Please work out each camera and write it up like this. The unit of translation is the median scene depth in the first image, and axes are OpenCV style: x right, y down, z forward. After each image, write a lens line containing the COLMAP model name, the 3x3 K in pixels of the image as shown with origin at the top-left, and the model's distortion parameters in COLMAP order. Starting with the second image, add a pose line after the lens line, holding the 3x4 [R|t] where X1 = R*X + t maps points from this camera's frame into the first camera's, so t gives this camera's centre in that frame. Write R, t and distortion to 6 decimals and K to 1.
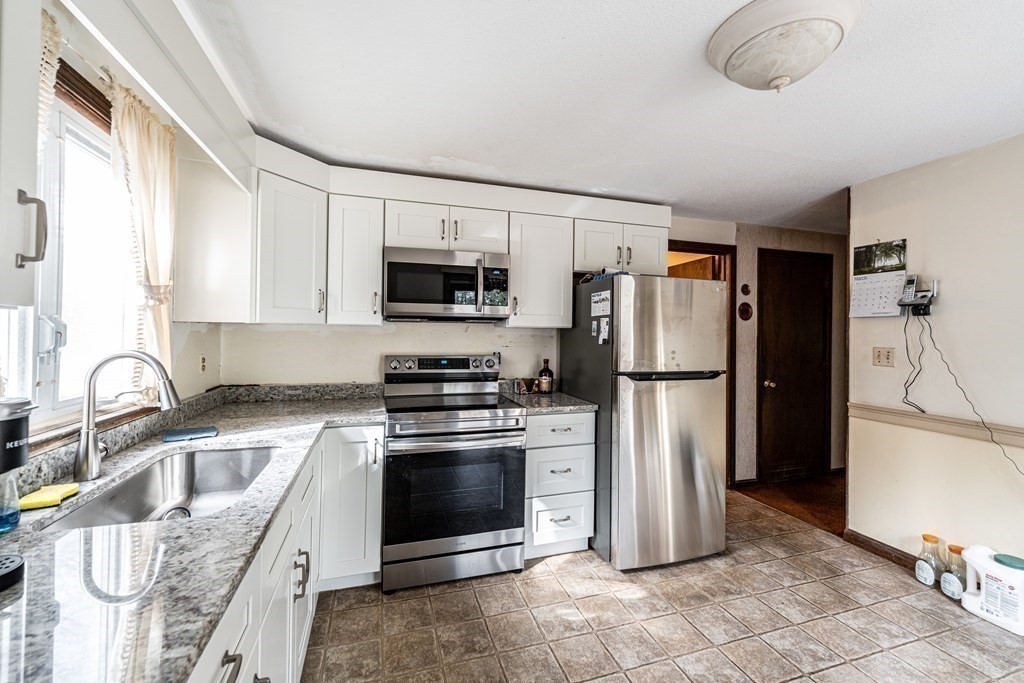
lens RADIAL K [[418.0, 0, 511.5], [0, 418.0, 331.2], [0, 0, 1]] dist [-0.001614, -0.000019]
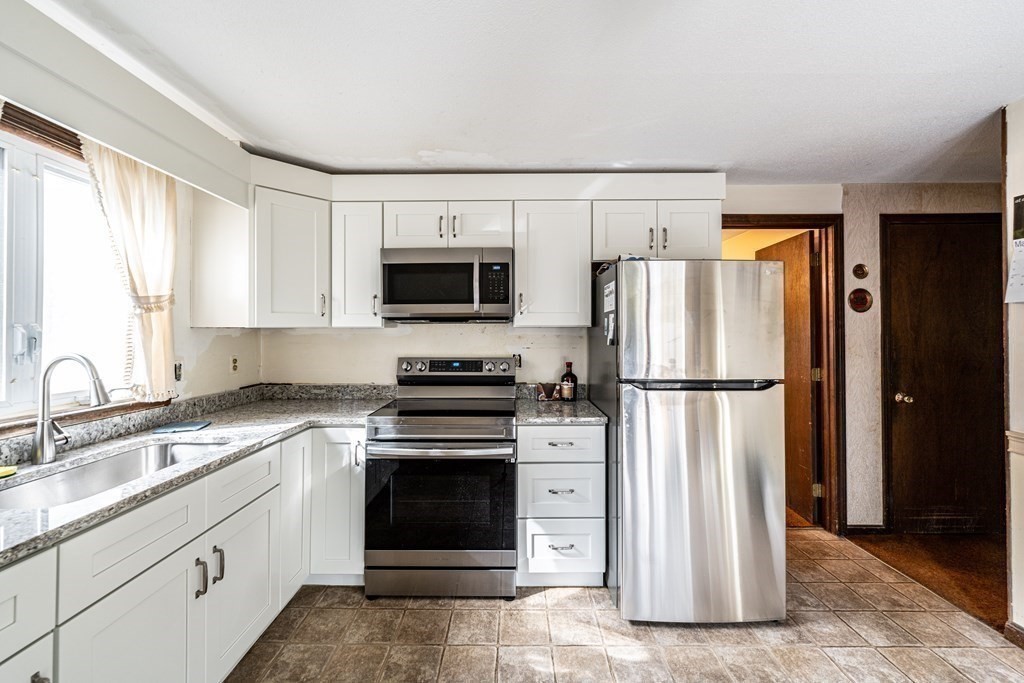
lens RADIAL K [[418.0, 0, 511.5], [0, 418.0, 331.2], [0, 0, 1]] dist [-0.001614, -0.000019]
pose [[0.951313, -0.014979, -0.307862, 0.283986], [0.014127, 0.999888, -0.004997, 0.004162], [0.307903, 0.000404, 0.951418, 0.136575]]
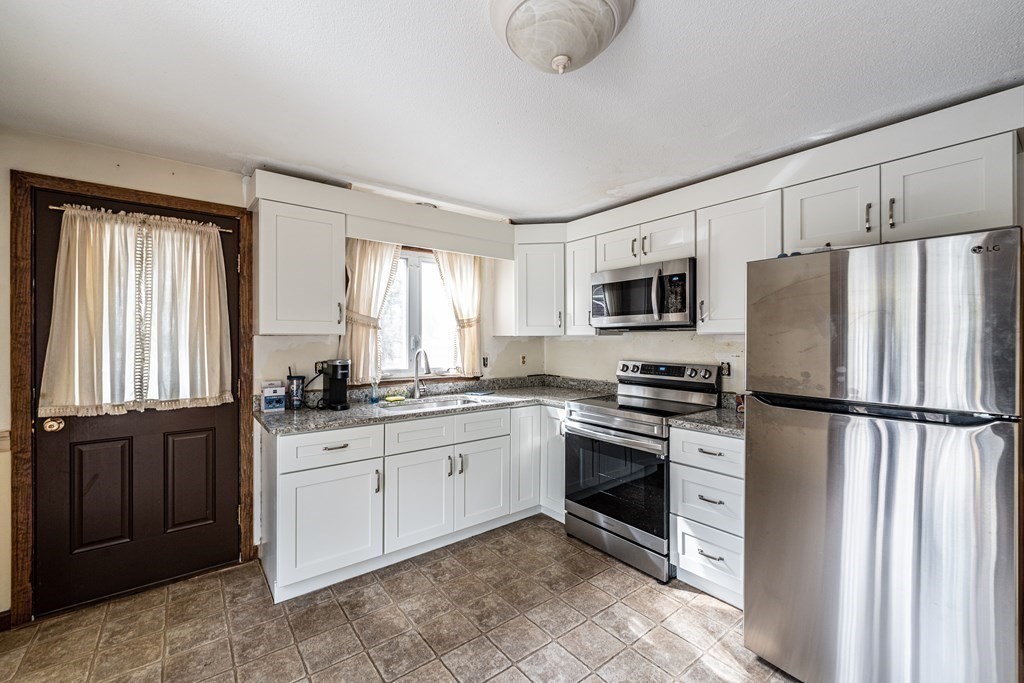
lens RADIAL K [[420.4, 0, 512.0], [0, 420.4, 341.5], [0, 0, 1]] dist [-0.000409, -0.000098]
pose [[0.351557, -0.005910, -0.936148, 0.767439], [0.006809, 0.999970, -0.003756, 0.007397], [0.936142, -0.005054, 0.351587, 0.302586]]
